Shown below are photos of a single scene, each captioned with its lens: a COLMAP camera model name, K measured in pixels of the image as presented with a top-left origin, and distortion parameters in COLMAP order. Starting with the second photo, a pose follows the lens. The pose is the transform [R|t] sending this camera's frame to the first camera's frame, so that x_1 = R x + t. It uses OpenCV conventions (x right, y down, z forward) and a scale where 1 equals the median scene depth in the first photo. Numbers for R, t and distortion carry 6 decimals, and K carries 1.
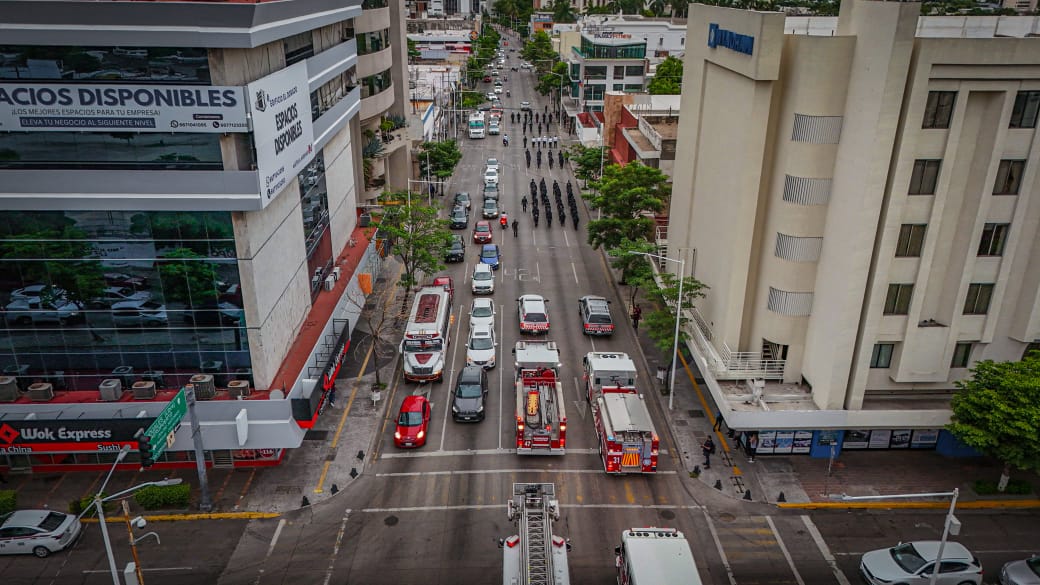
lens RADIAL K [[792.9, 0, 520.0], [0, 792.9, 292.5], [0, 0, 1]] dist [0.039362, -0.009132]
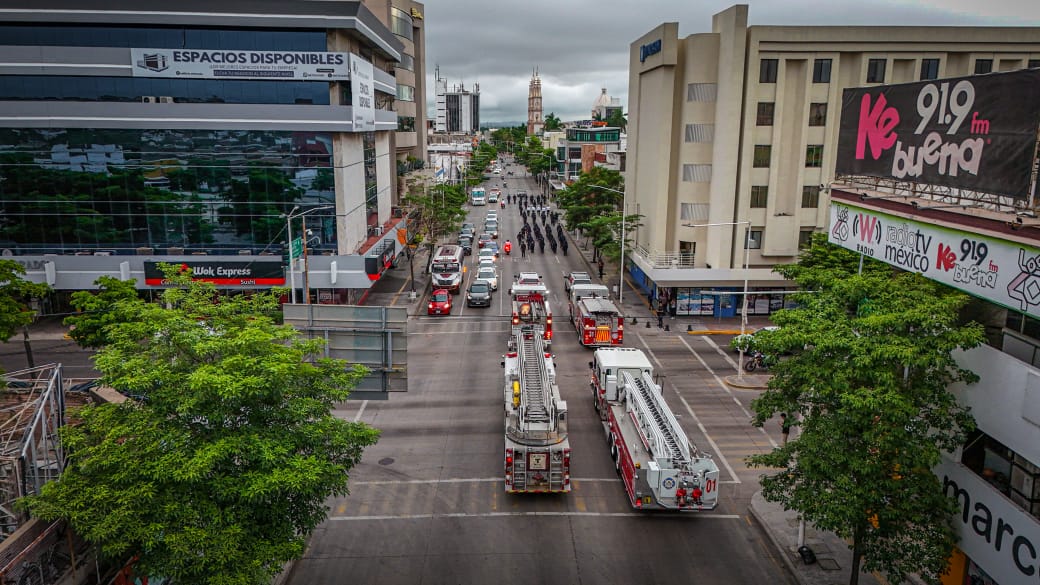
lens RADIAL K [[792.9, 0, 520.0], [0, 792.9, 292.5], [0, 0, 1]] dist [0.039362, -0.009132]
pose [[0.999983, -0.002828, 0.005191, 0.002729], [0.003668, 0.985483, -0.169736, 0.458669], [-0.004635, 0.169752, 0.985476, -0.492294]]
